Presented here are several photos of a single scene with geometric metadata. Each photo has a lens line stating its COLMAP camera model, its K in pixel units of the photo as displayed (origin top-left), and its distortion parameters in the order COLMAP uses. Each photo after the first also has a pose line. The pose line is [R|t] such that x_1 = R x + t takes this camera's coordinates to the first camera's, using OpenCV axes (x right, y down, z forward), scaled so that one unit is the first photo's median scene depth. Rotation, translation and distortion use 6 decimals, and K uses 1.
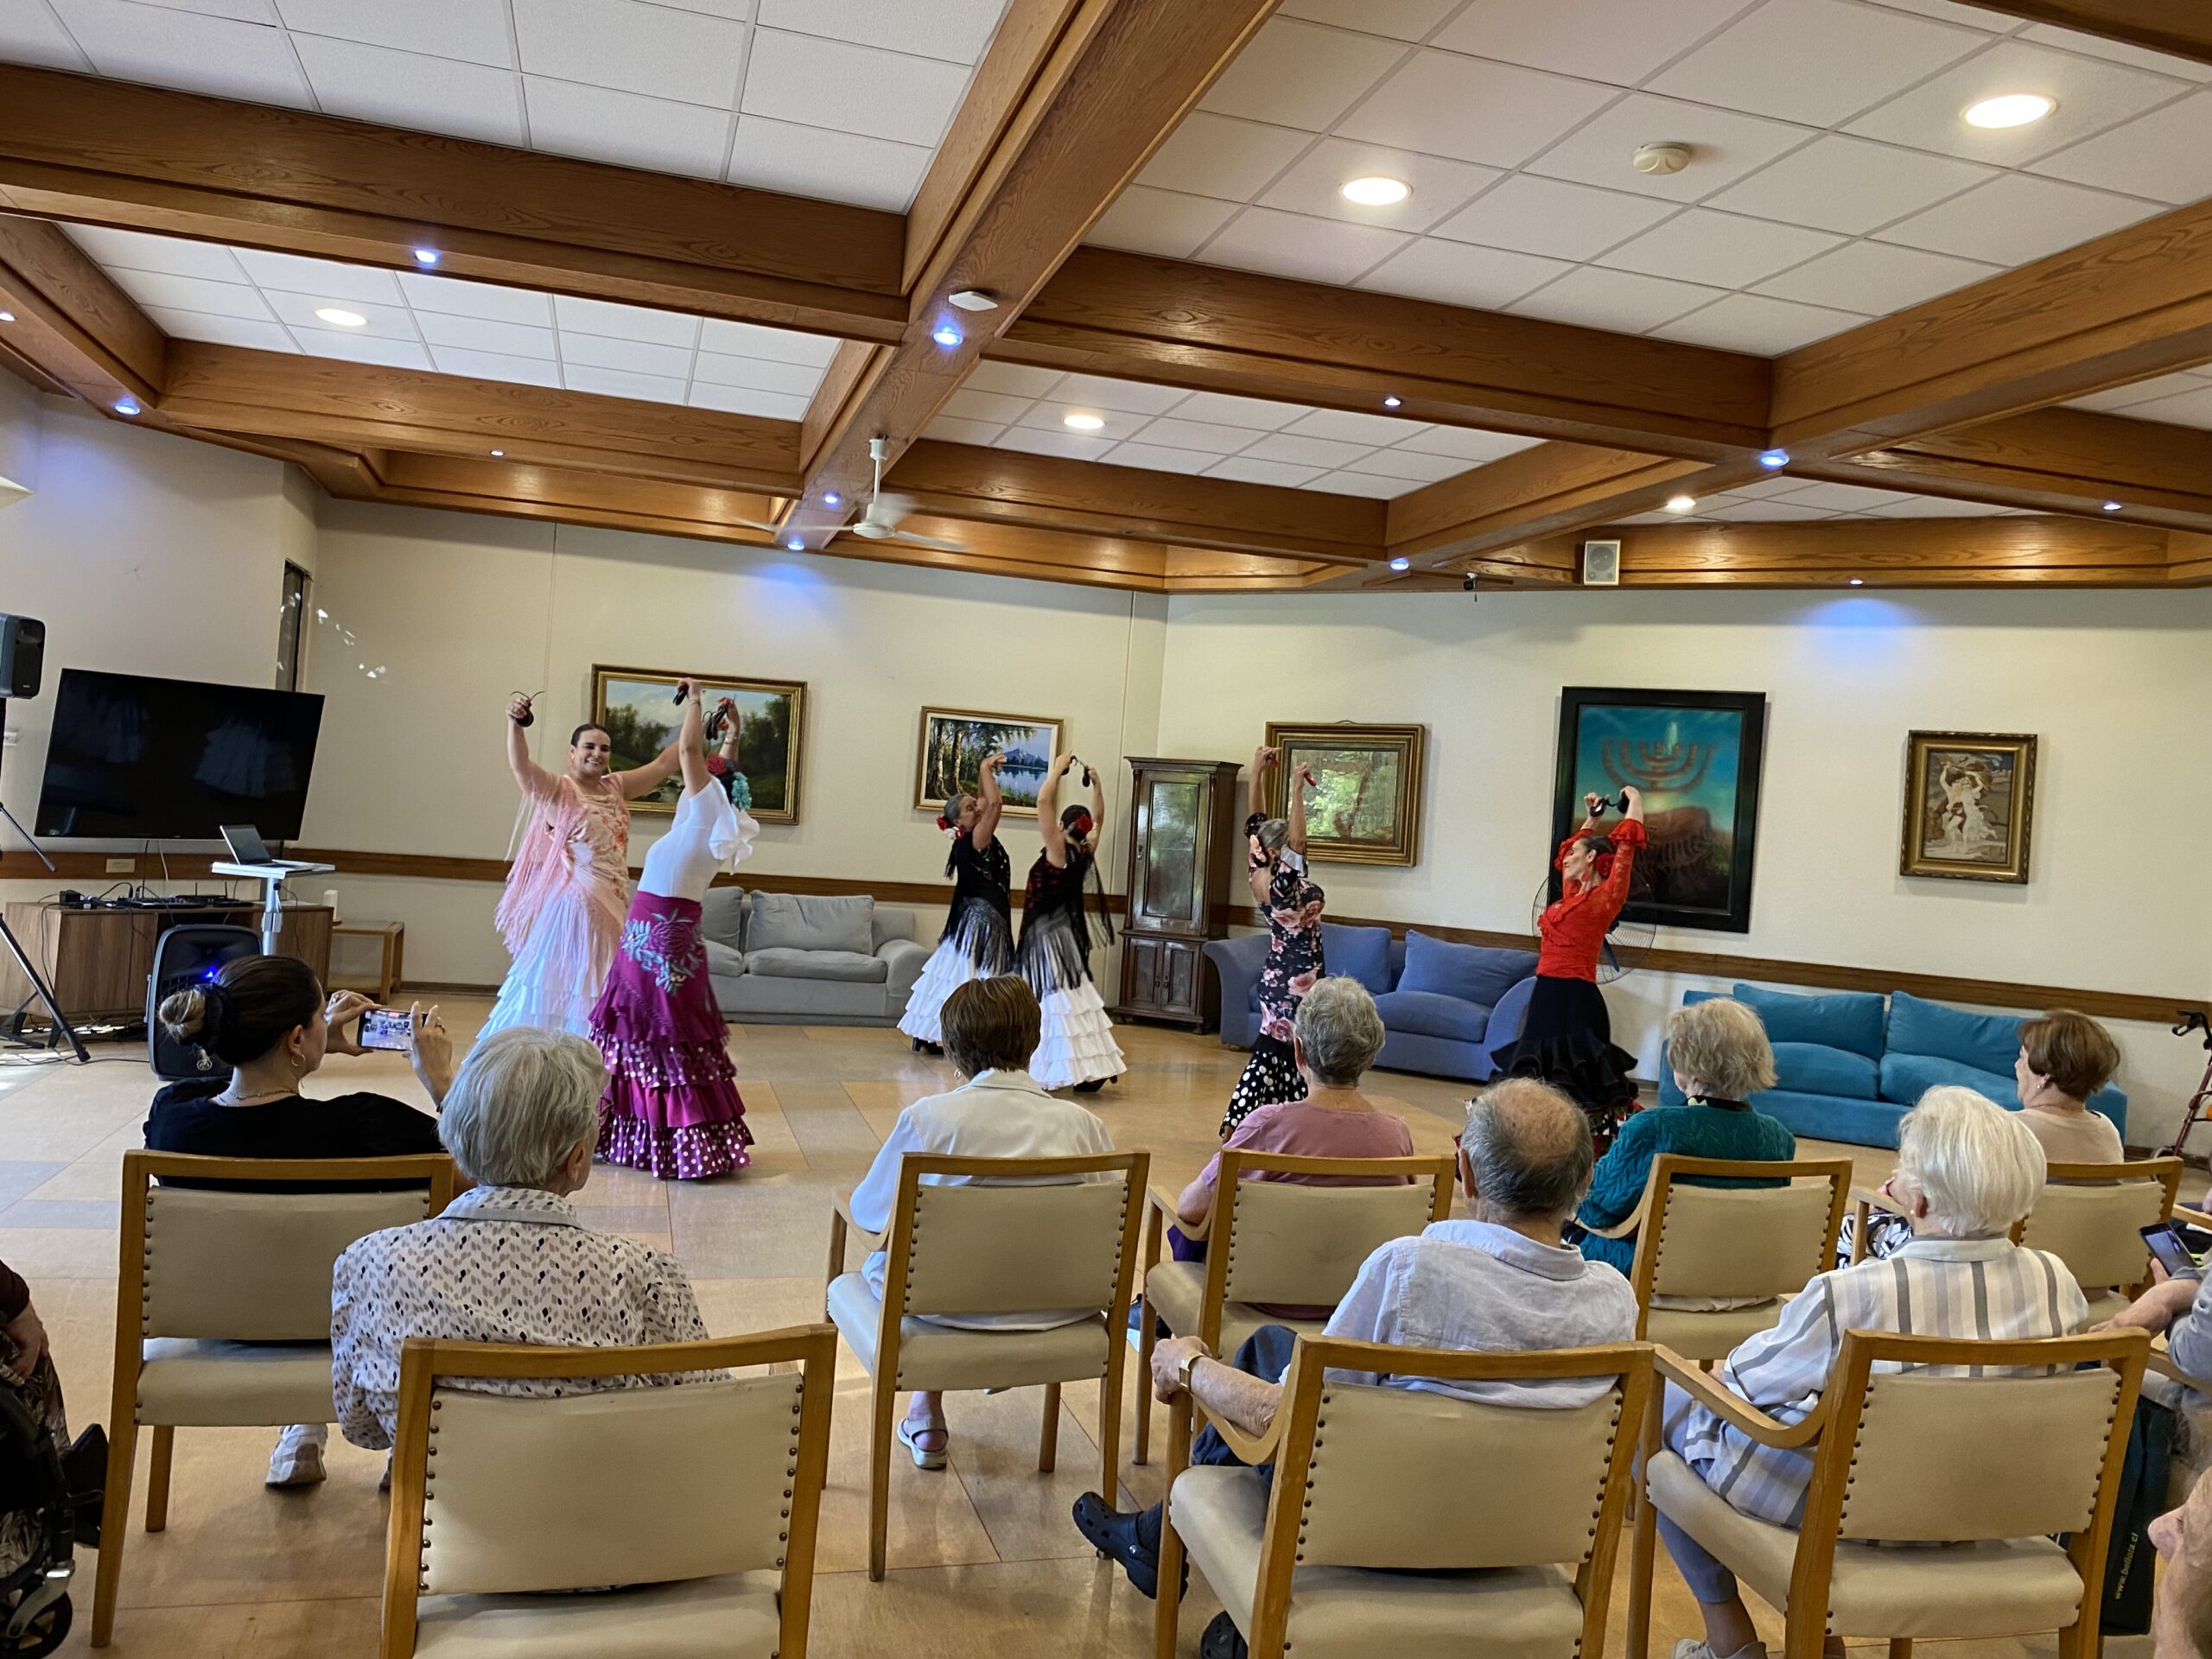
lens RADIAL K [[1725.7, 0, 1110.2], [0, 1725.7, 828.6], [0, 0, 1]] dist [0.025645, -0.002099]
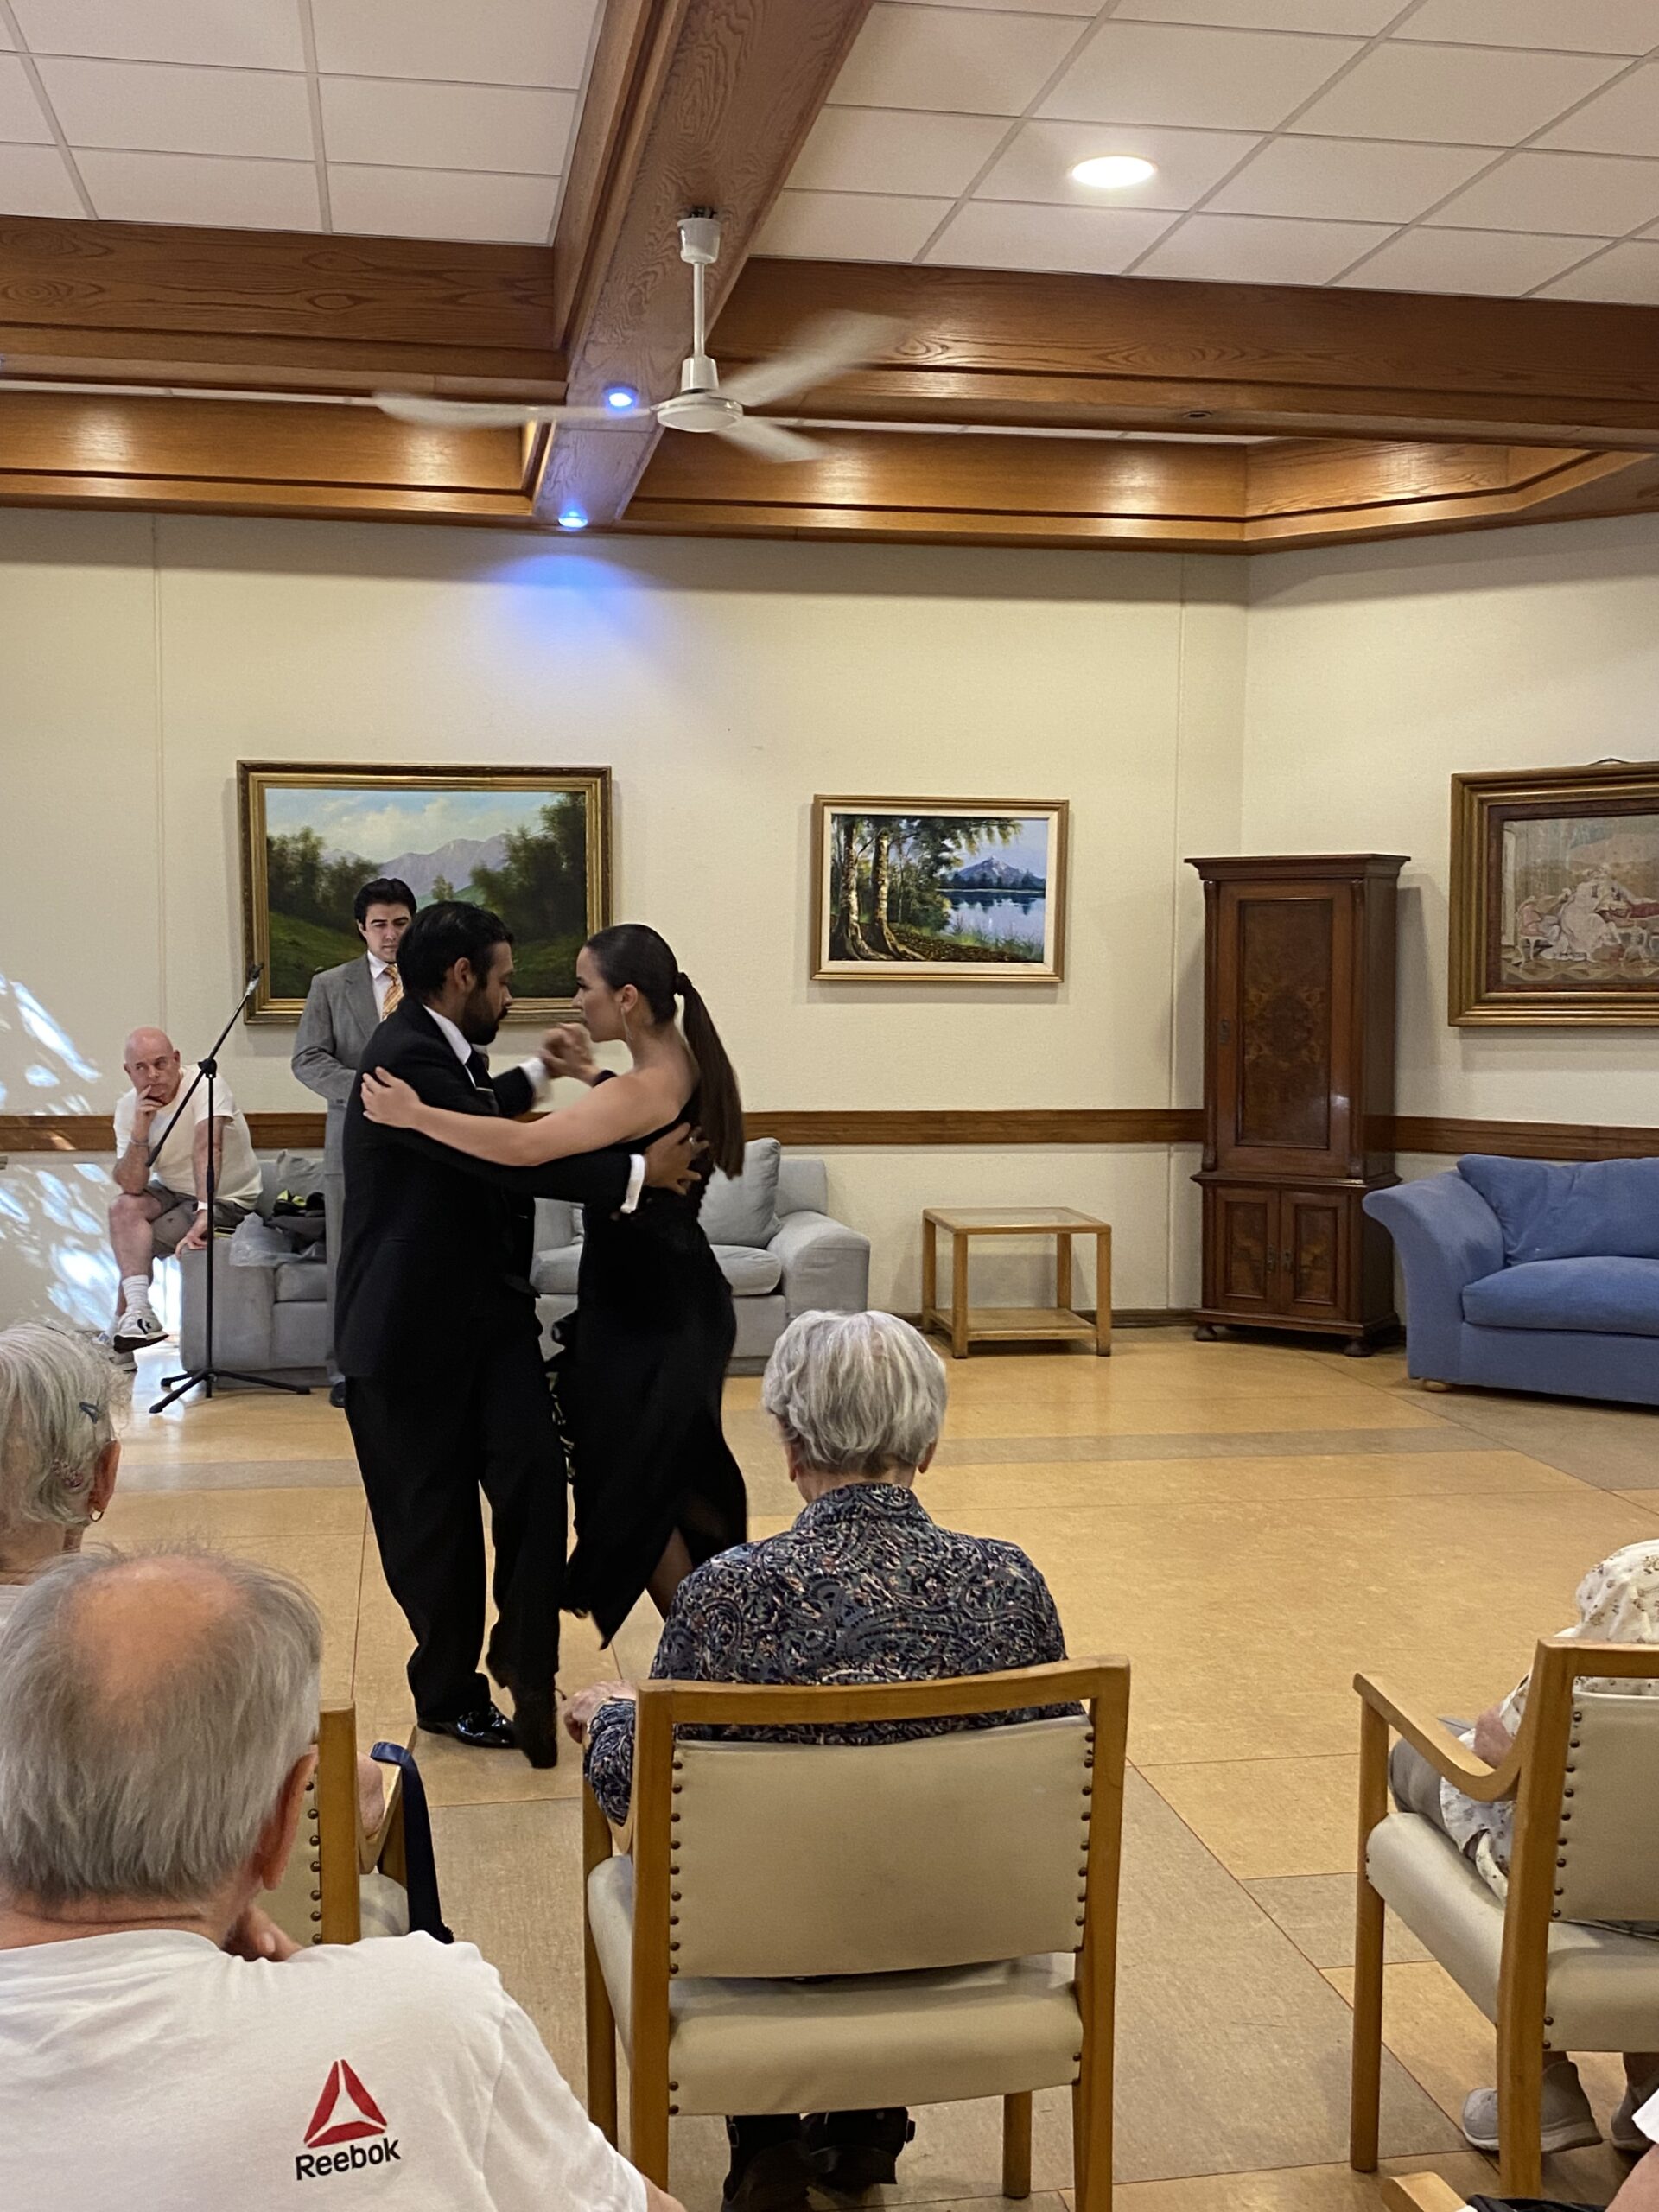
lens RADIAL K [[2394.0, 0, 824.5], [0, 2394.0, 1109.2], [0, 0, 1]] dist [0.096760, 0.000000]
pose [[0.992357, -0.059014, -0.108376, -0.027804], [0.064684, 0.996674, 0.049569, -0.007834], [0.105090, -0.056200, 0.992873, 0.223599]]
